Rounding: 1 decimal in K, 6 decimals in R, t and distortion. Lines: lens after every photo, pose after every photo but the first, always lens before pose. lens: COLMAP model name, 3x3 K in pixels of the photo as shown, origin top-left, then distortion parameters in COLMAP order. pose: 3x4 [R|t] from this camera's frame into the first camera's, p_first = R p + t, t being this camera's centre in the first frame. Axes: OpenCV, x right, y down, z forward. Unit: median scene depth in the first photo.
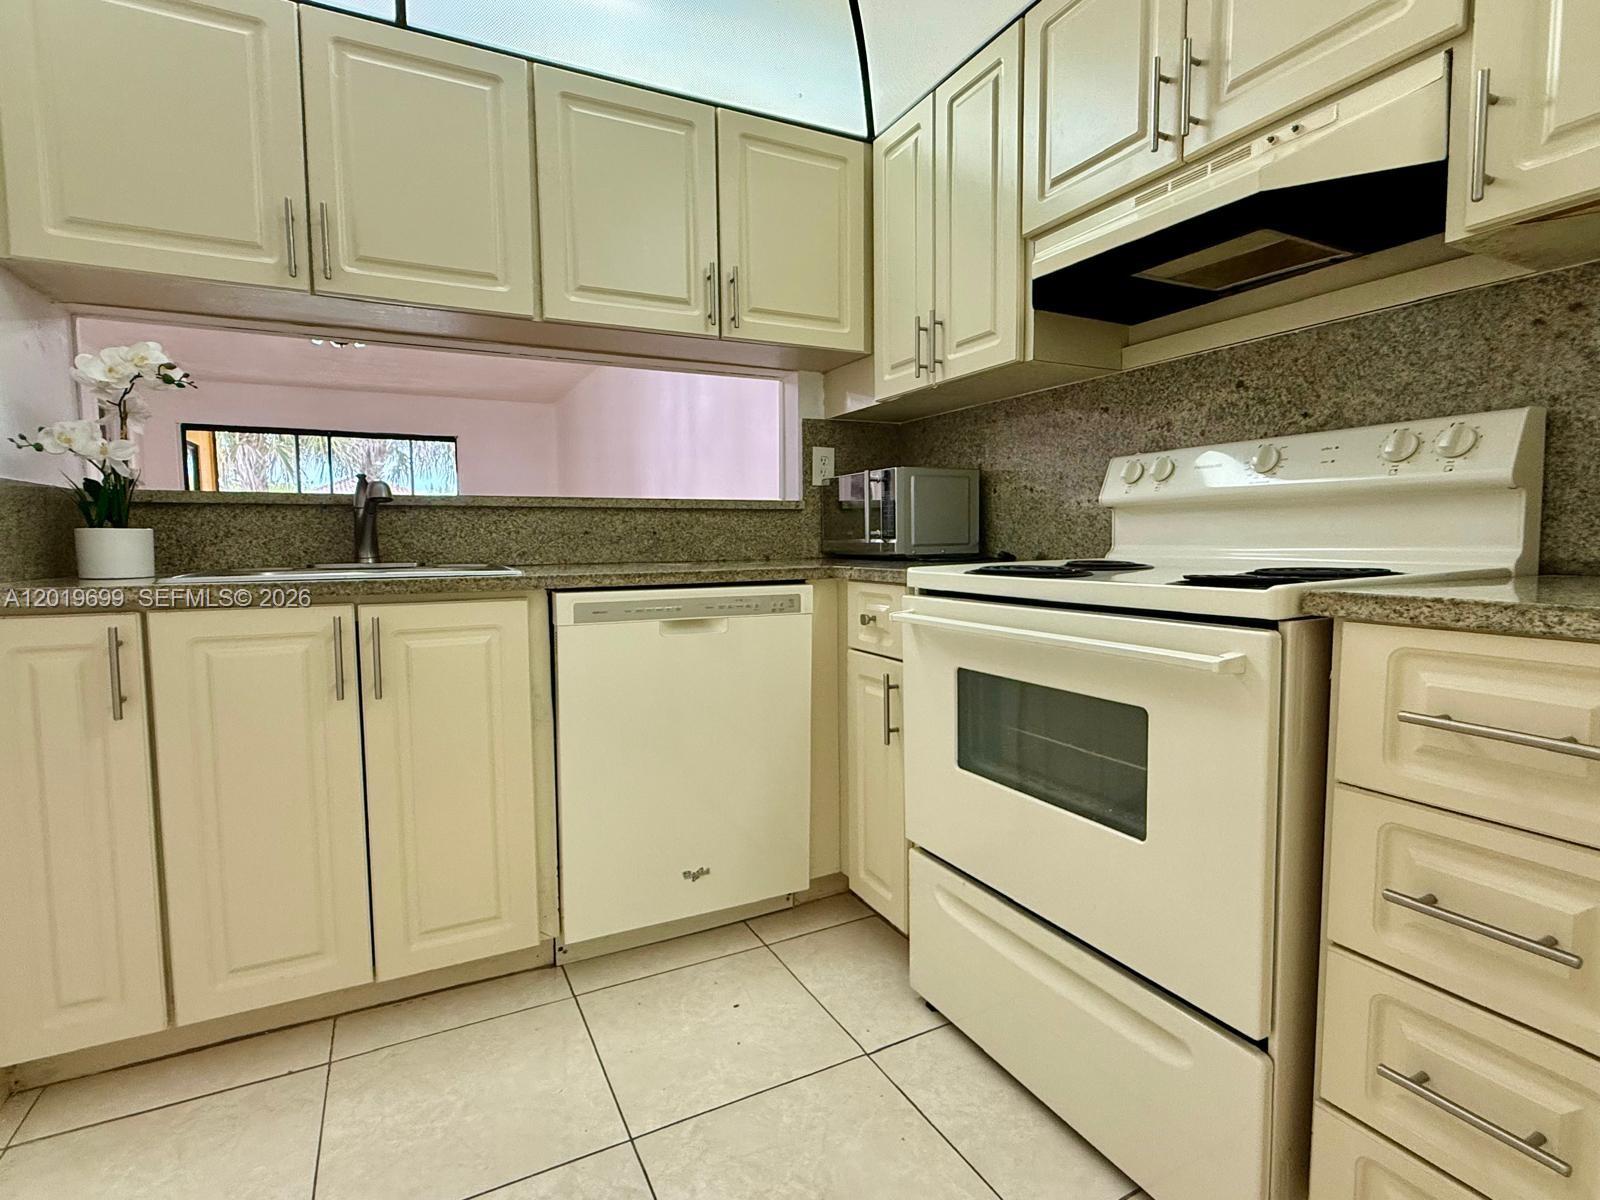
lens RADIAL K [[785.5, 0, 801.1], [0, 785.5, 598.0], [0, 0, 1]] dist [0.002856, -0.001458]
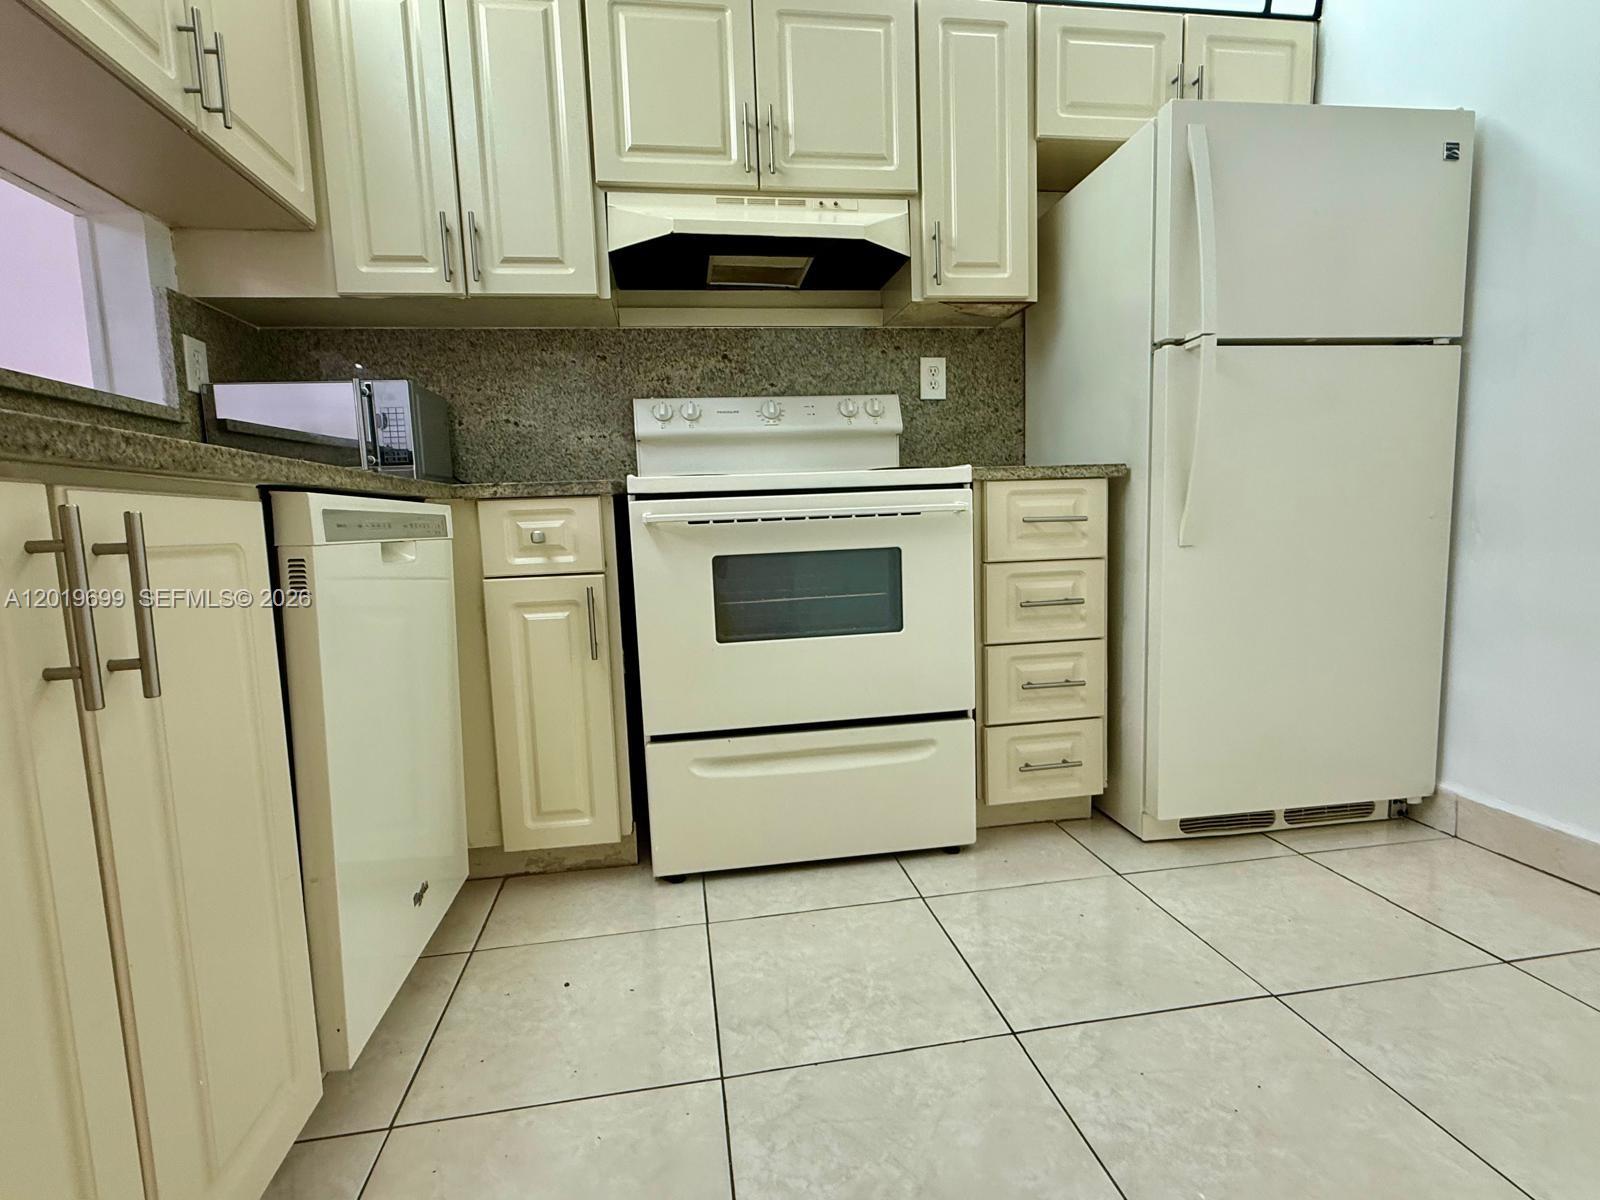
lens RADIAL K [[785.5, 0, 794.0], [0, 785.5, 599.0], [0, 0, 1]] dist [0.002856, -0.001458]
pose [[0.311663, -0.100051, 0.944911, -0.795293], [0.108204, 0.991709, 0.069317, 0.076211], [-0.944012, 0.080639, 0.319904, 0.479915]]
